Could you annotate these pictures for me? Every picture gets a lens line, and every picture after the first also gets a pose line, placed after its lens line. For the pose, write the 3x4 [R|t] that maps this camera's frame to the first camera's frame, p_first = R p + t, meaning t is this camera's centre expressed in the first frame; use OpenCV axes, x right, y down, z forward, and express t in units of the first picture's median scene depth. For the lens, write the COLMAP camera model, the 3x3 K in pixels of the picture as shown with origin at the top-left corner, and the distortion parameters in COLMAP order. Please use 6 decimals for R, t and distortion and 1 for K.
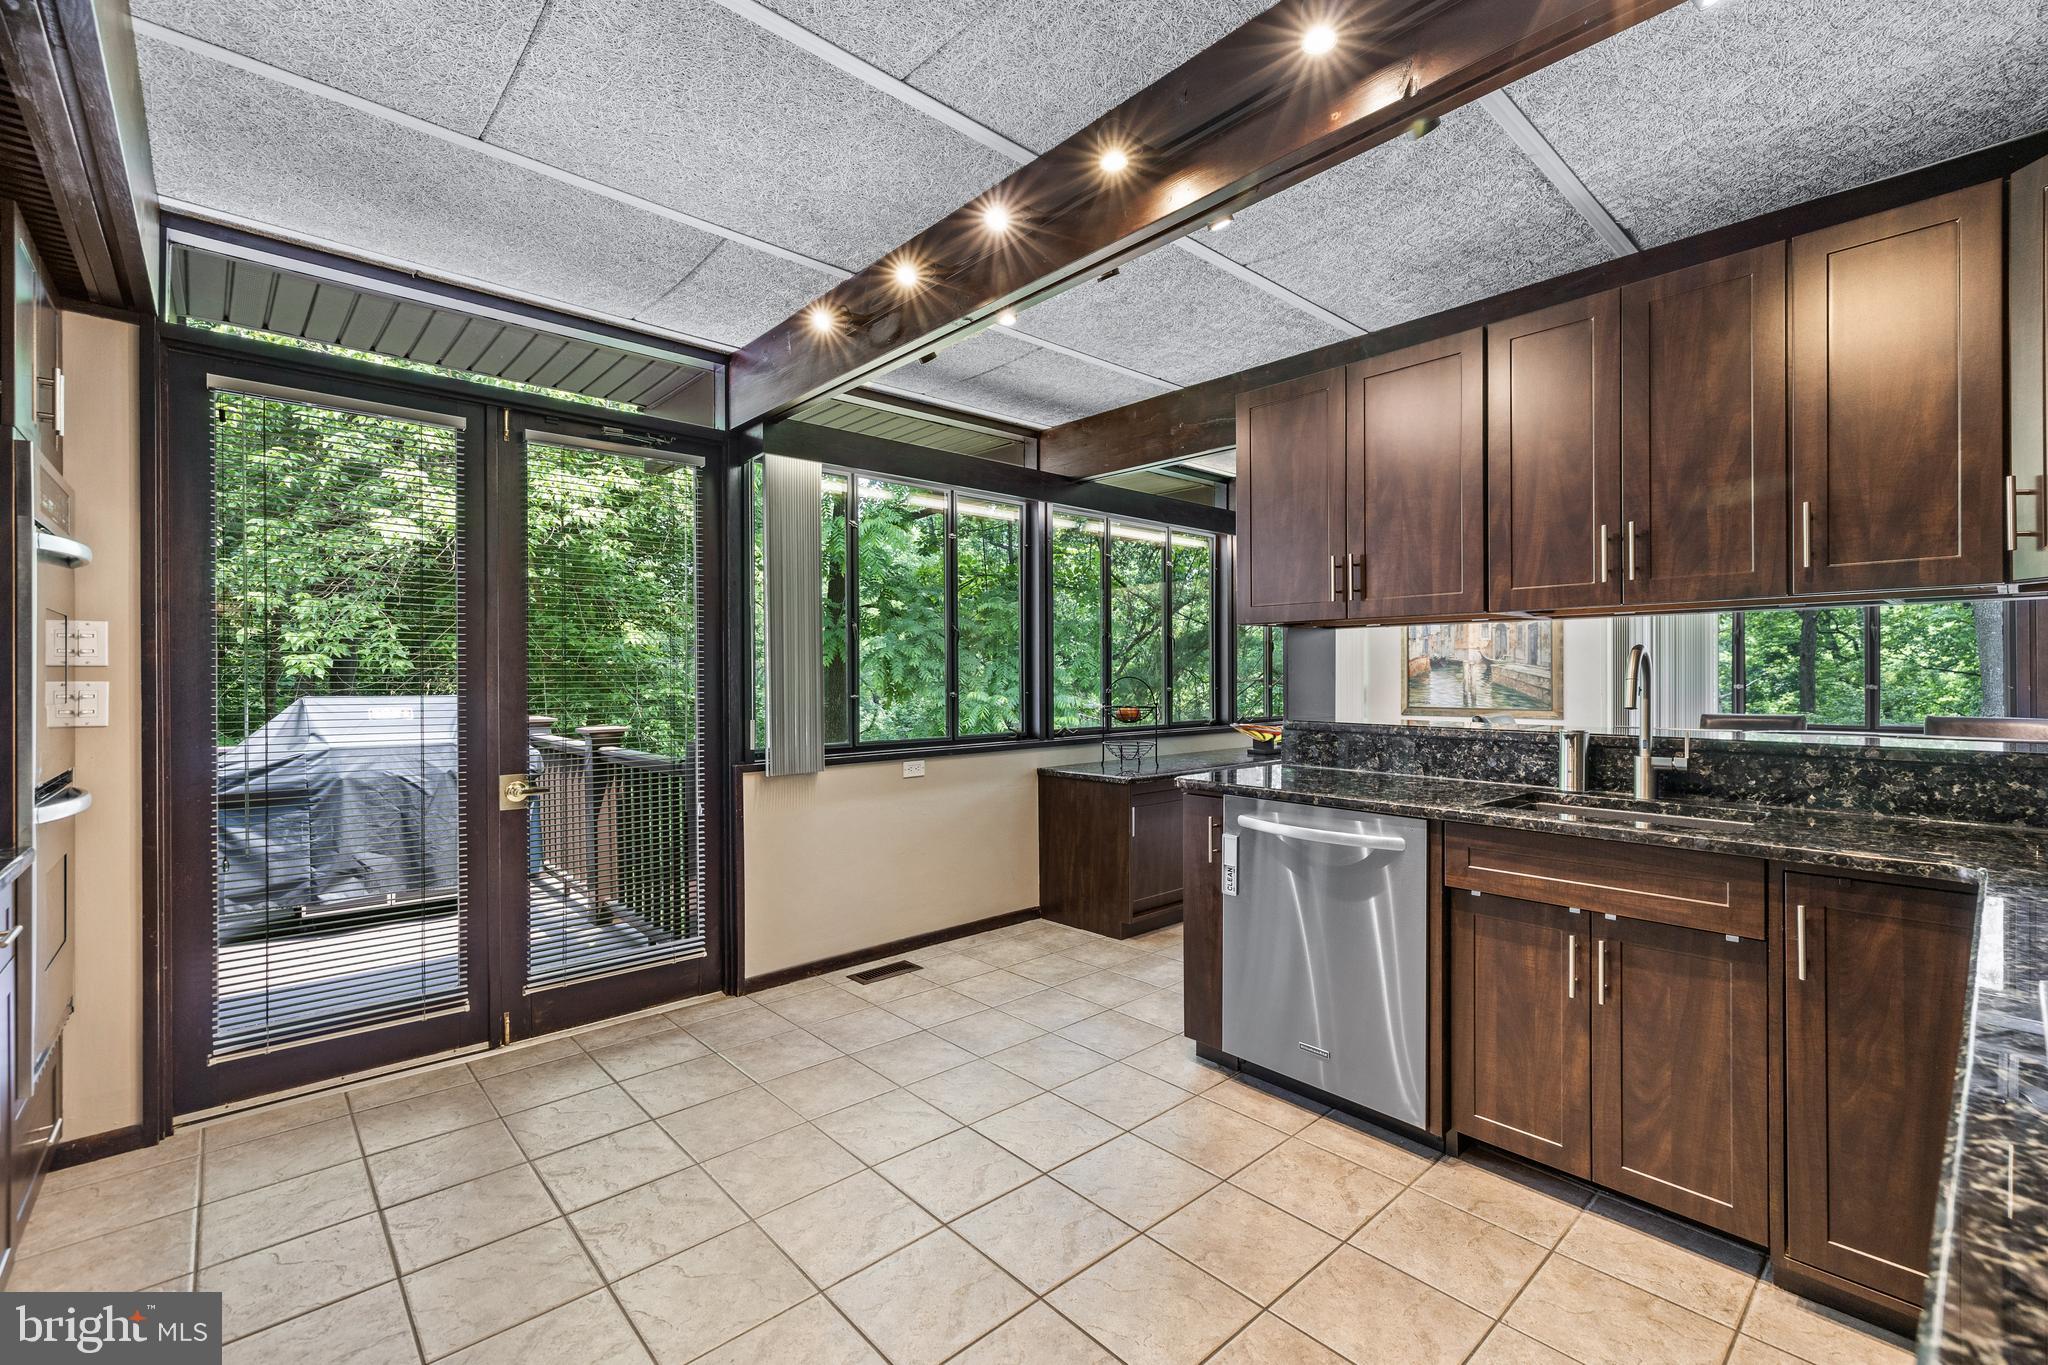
lens RADIAL K [[889.4, 0, 1012.3], [0, 889.4, 676.2], [0, 0, 1]] dist [0.001392, 0.000891]
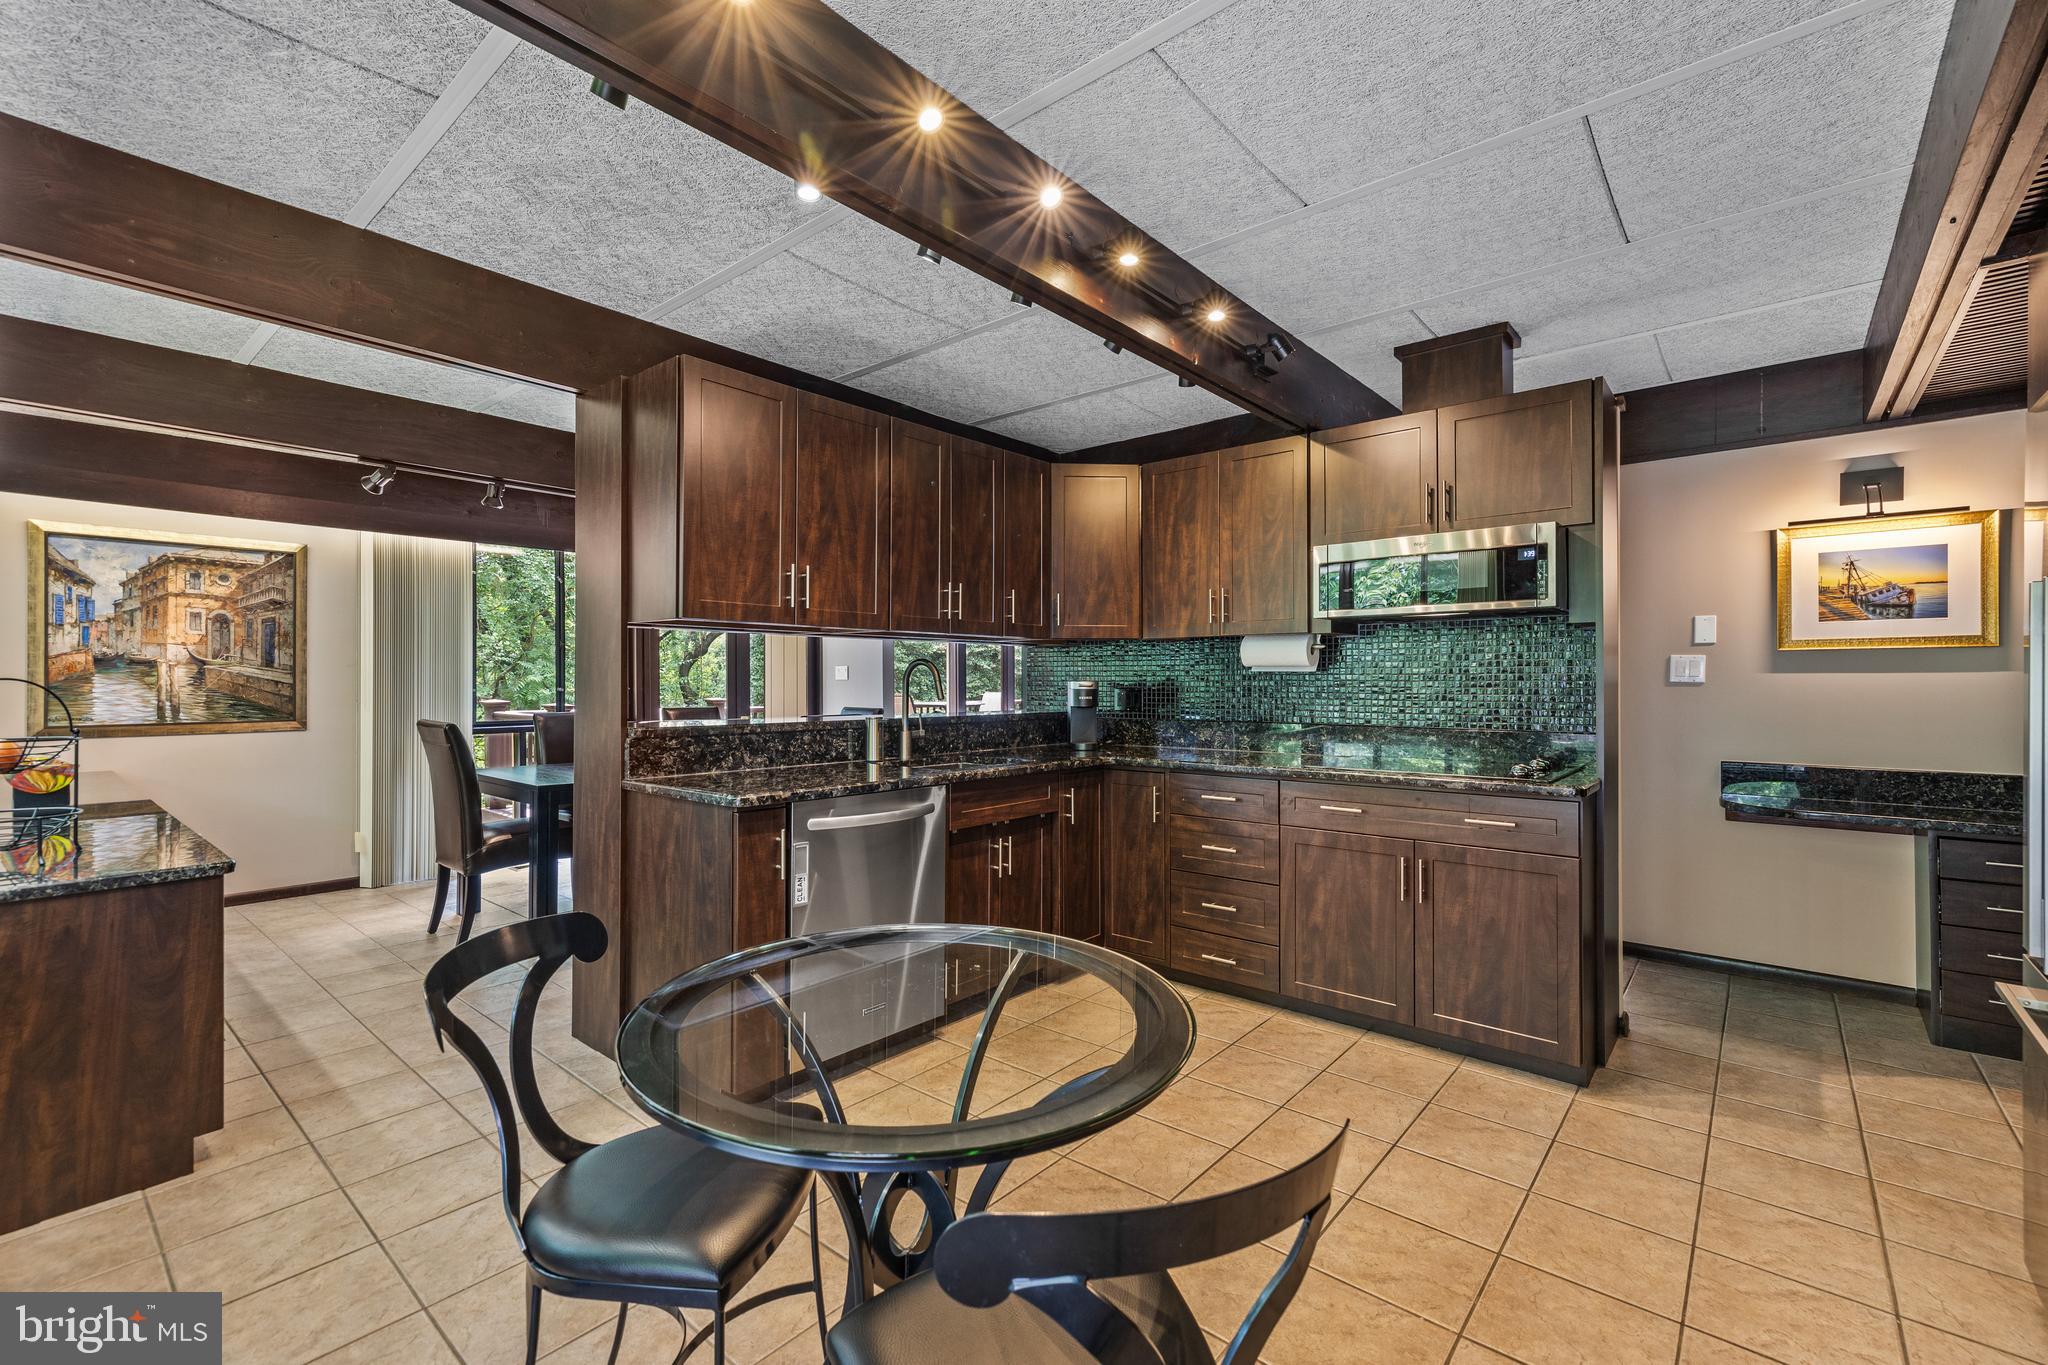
lens RADIAL K [[889.4, 0, 1012.6], [0, 889.4, 684.0], [0, 0, 1]] dist [0.001392, 0.000891]
pose [[-0.147199, -0.000615, 0.989107, -0.354527], [0.000543, 1.000000, 0.000703, 0.002883], [-0.989107, 0.000641, -0.147199, 0.438543]]
